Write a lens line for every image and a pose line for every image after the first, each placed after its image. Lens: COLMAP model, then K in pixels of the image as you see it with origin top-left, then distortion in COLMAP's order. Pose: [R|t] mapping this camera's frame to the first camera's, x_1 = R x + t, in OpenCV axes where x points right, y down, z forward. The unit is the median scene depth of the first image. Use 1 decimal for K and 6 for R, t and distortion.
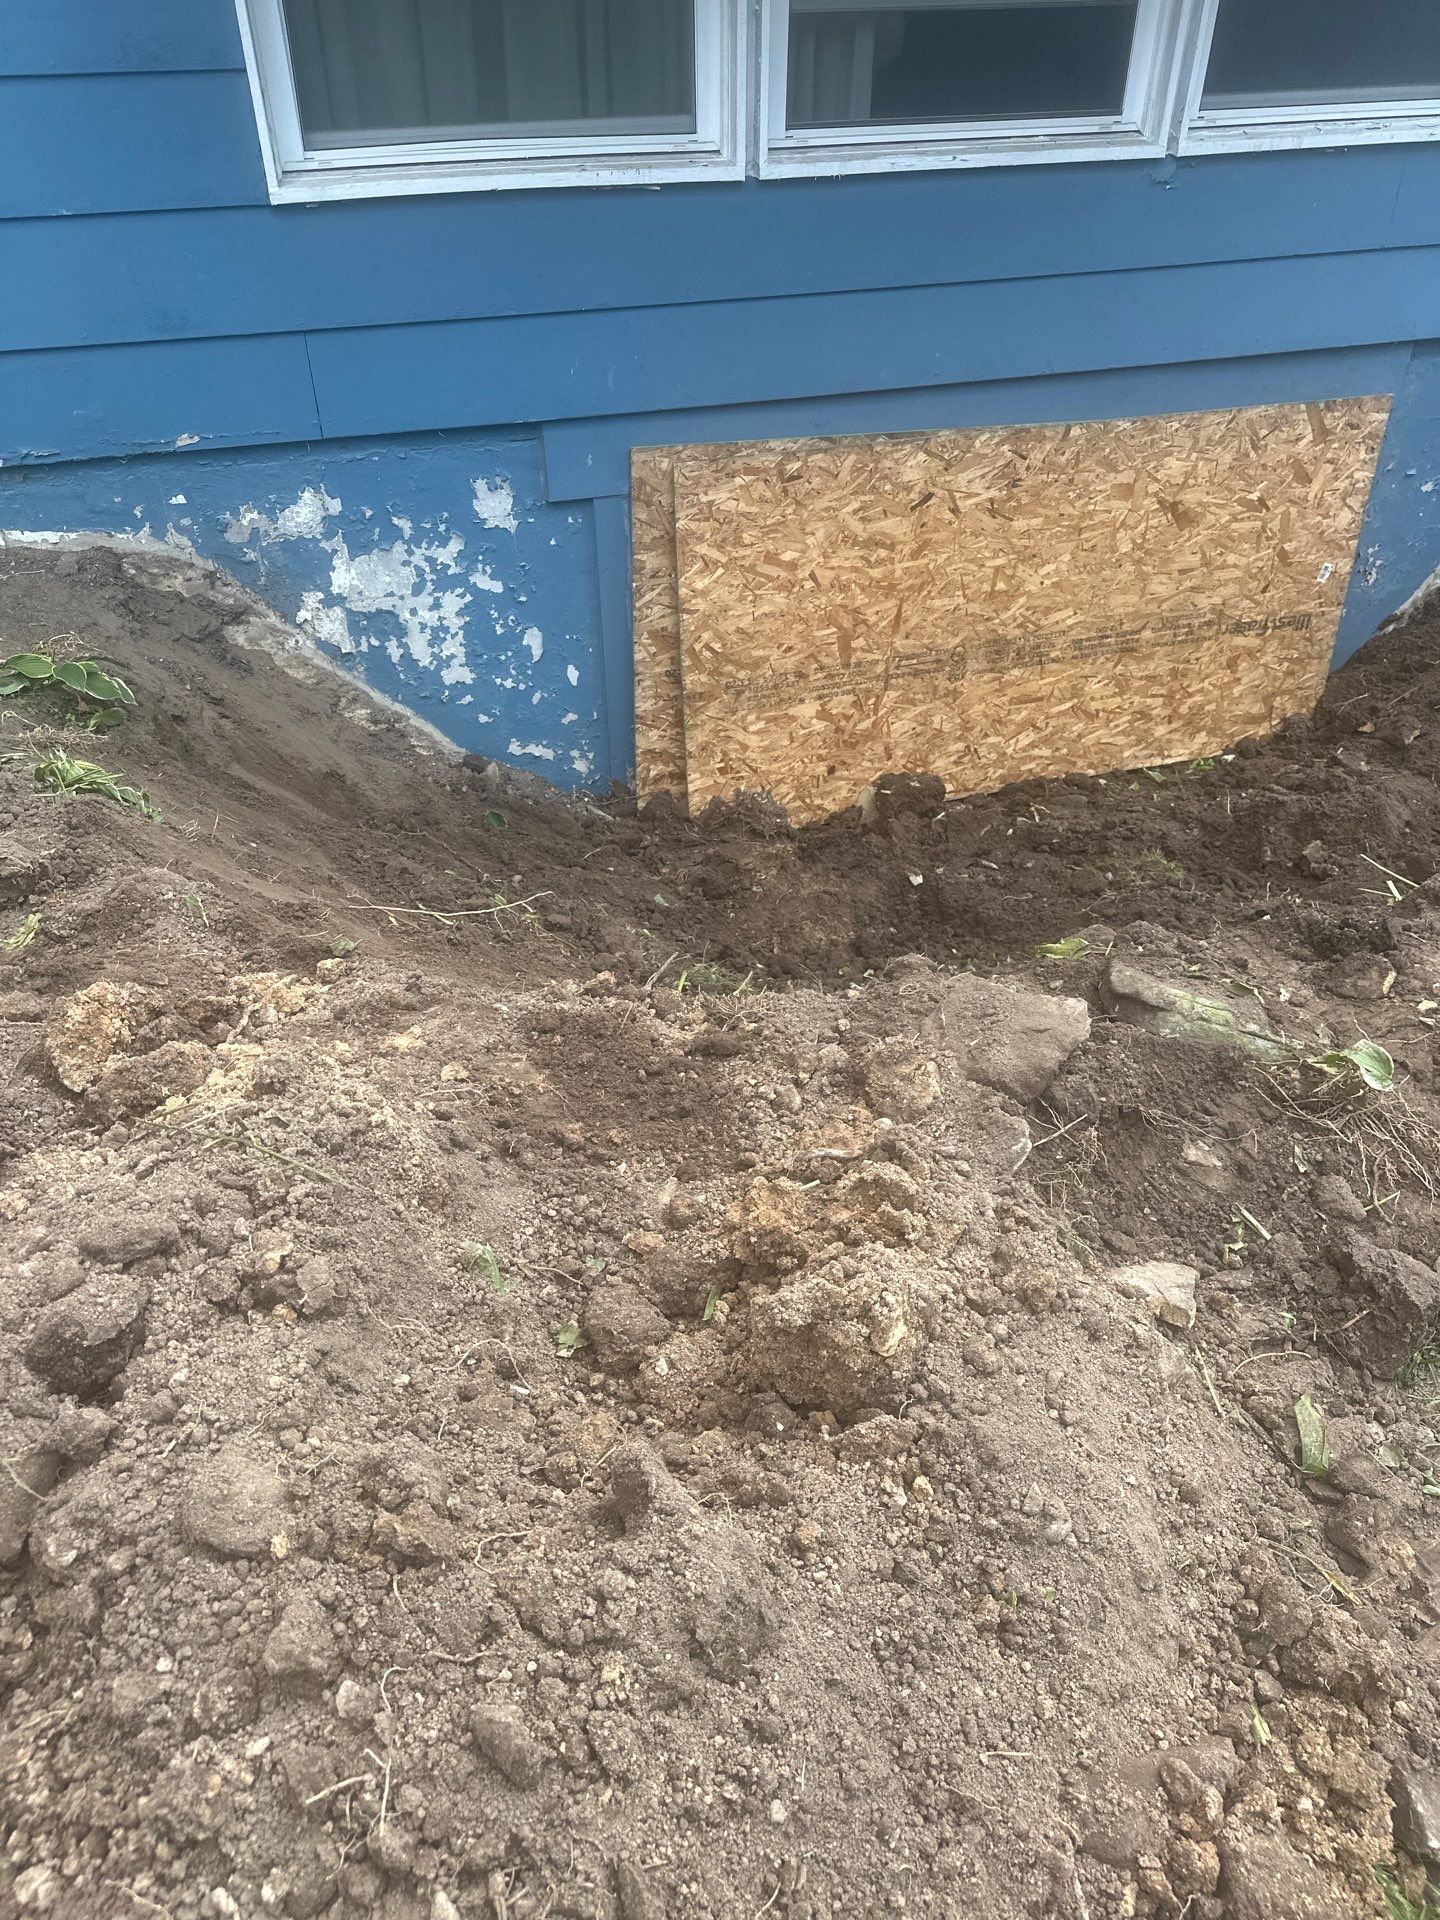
lens RADIAL K [[1349.0, 0, 720.0], [0, 1349.0, 960.0], [0, 0, 1]] dist [0.114755, -0.169264]
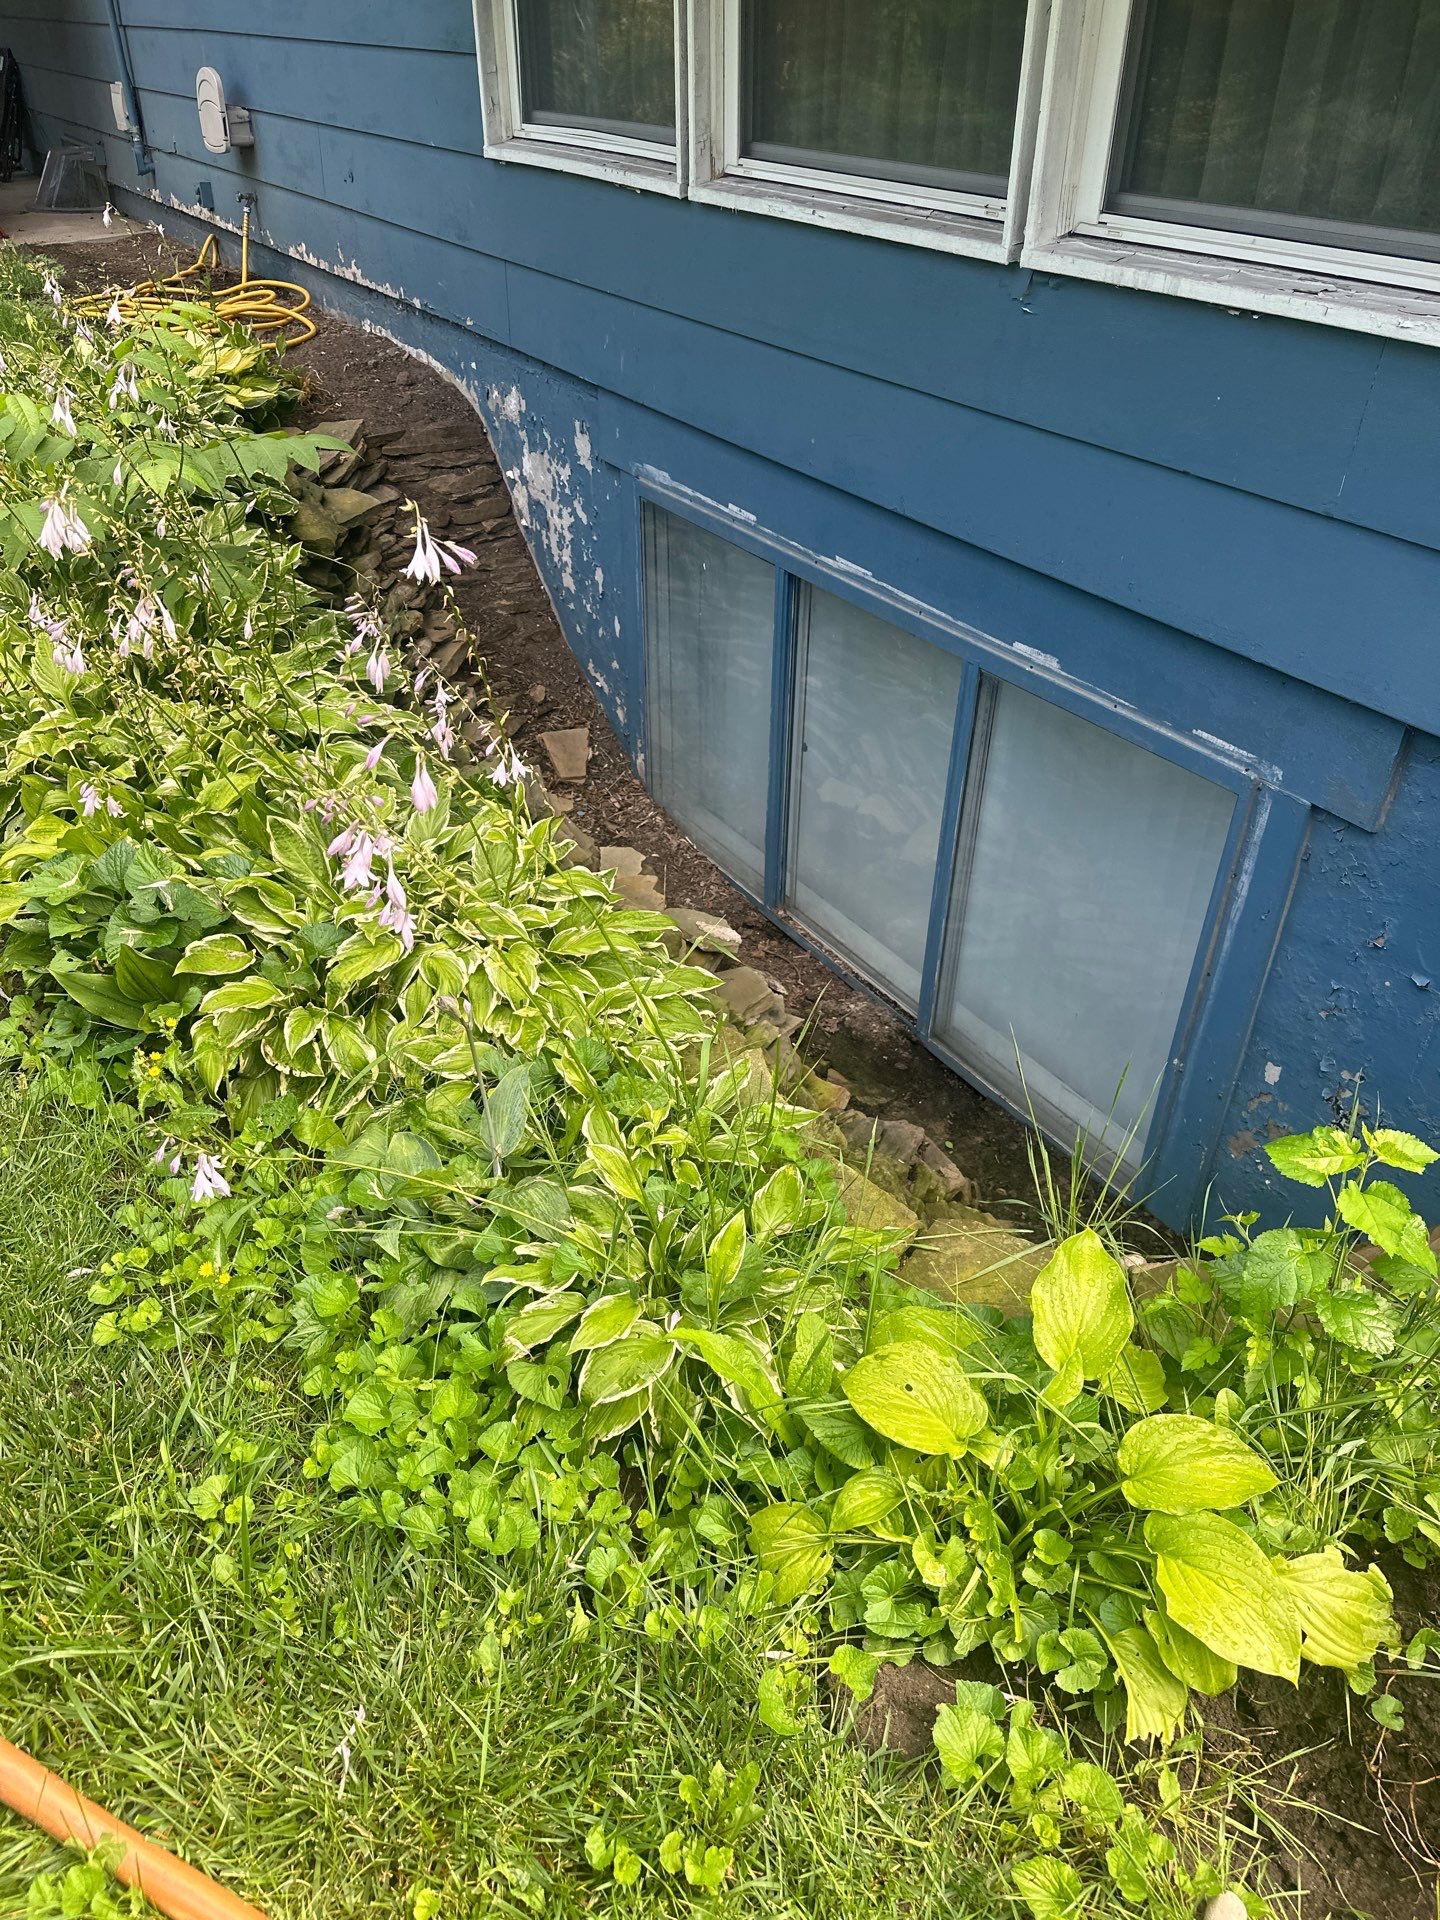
lens RADIAL K [[1349.0, 0, 720.0], [0, 1349.0, 960.0], [0, 0, 1]] dist [0.114755, -0.169264]
pose [[0.250248, 0.550115, -0.796711, 1.059975], [-0.618702, 0.723816, 0.305447, -0.456762], [0.744704, 0.416489, 0.521491, 0.681770]]
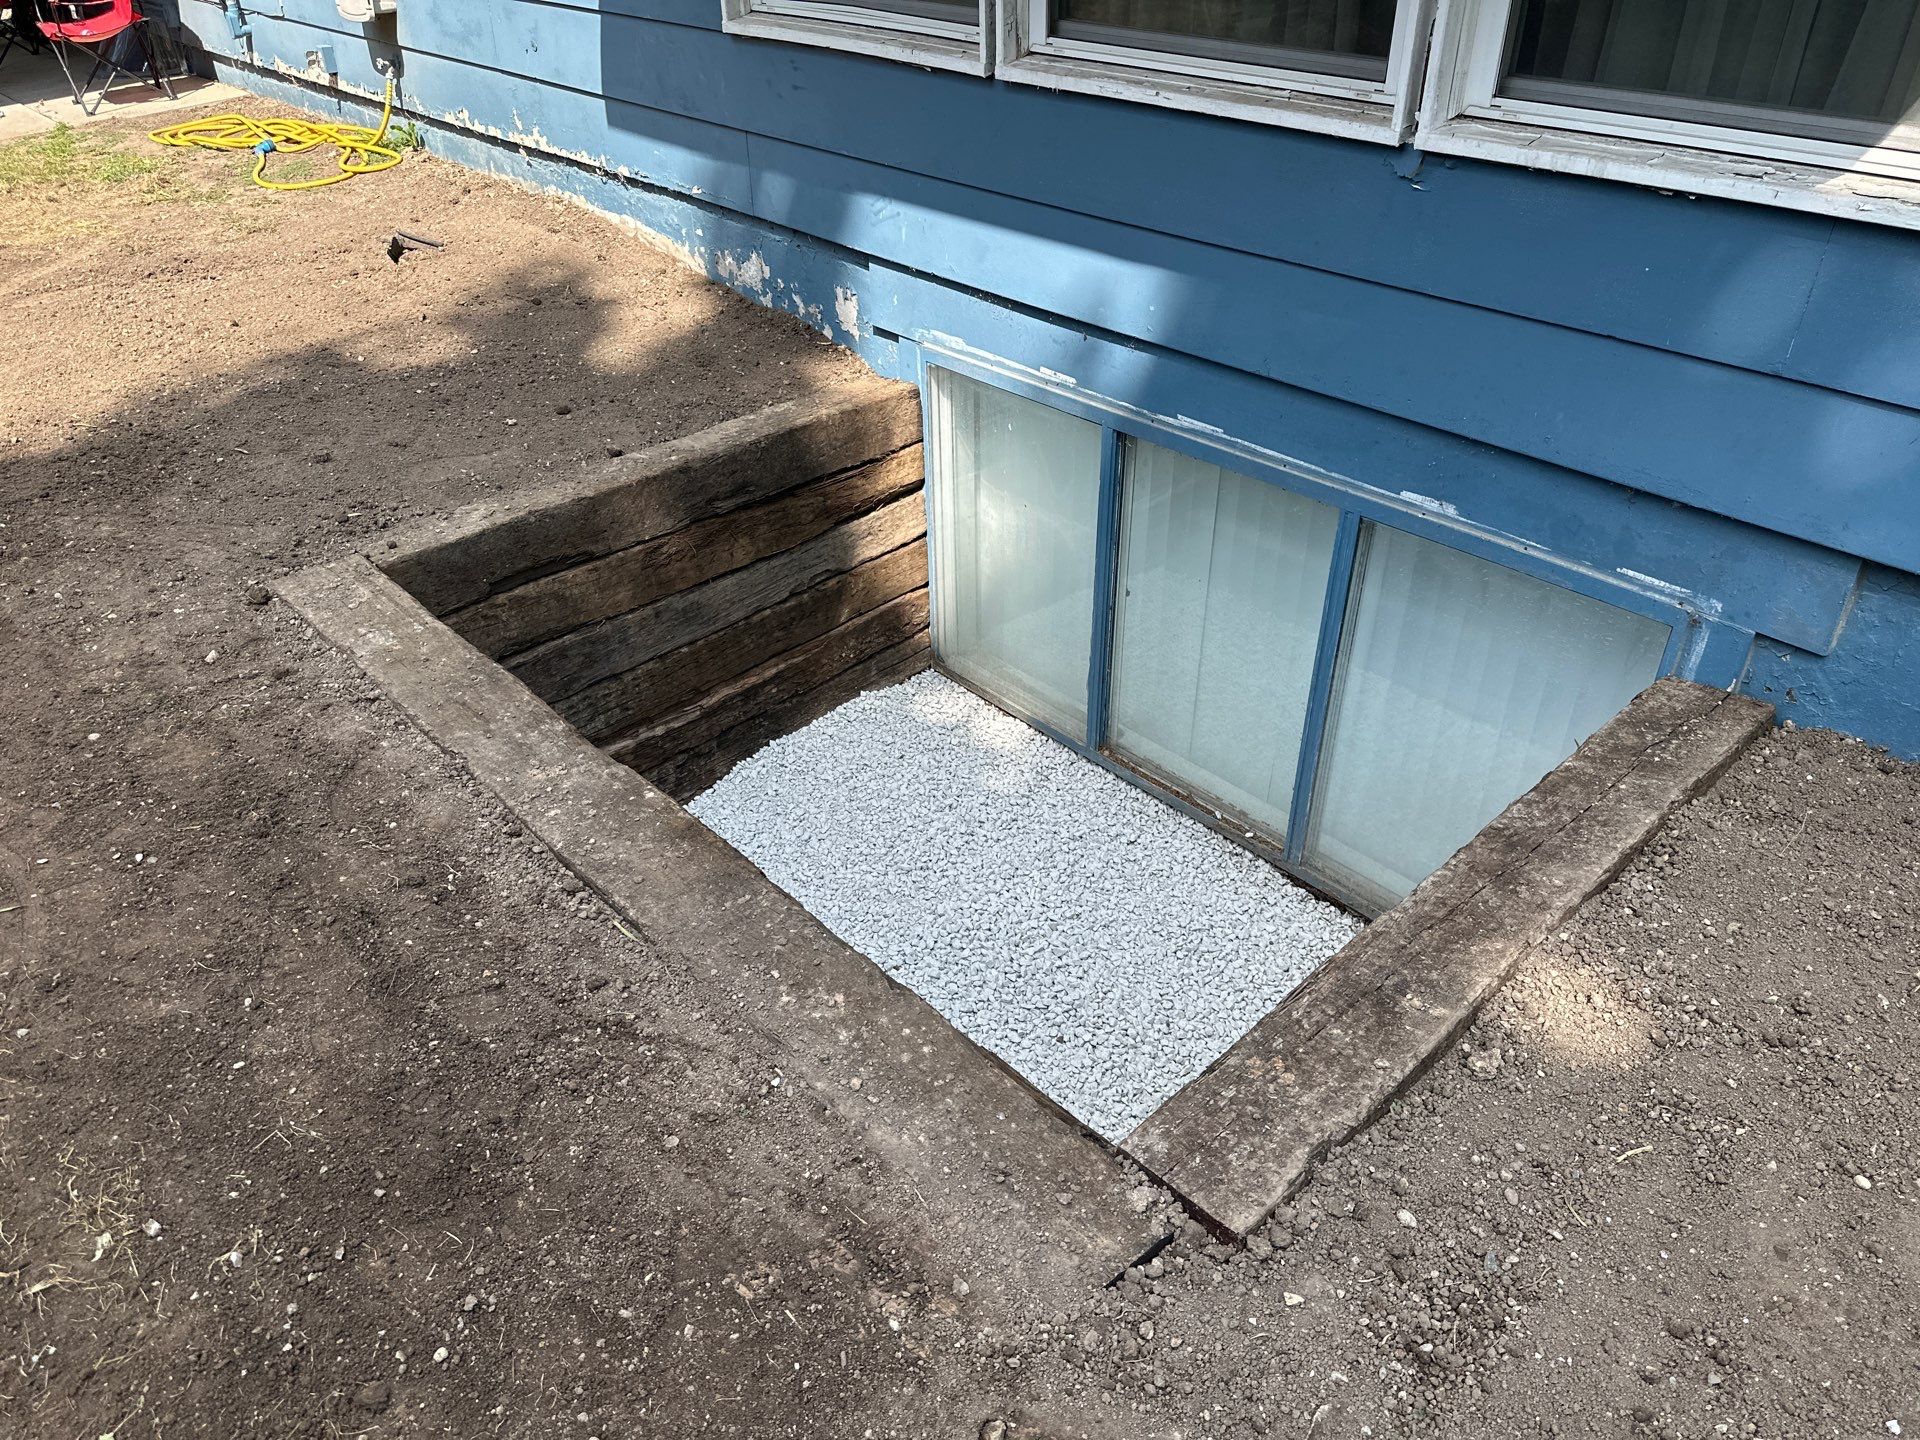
lens RADIAL K [[1349.0, 0, 960.4], [0, 1349.0, 724.4], [0, 0, 1]] dist [0.114755, -0.169264]
pose [[0.417515, 0.500272, -0.758558, 0.952005], [-0.562389, 0.797967, 0.216720, -0.369085], [0.713723, 0.336121, 0.614510, 0.490594]]
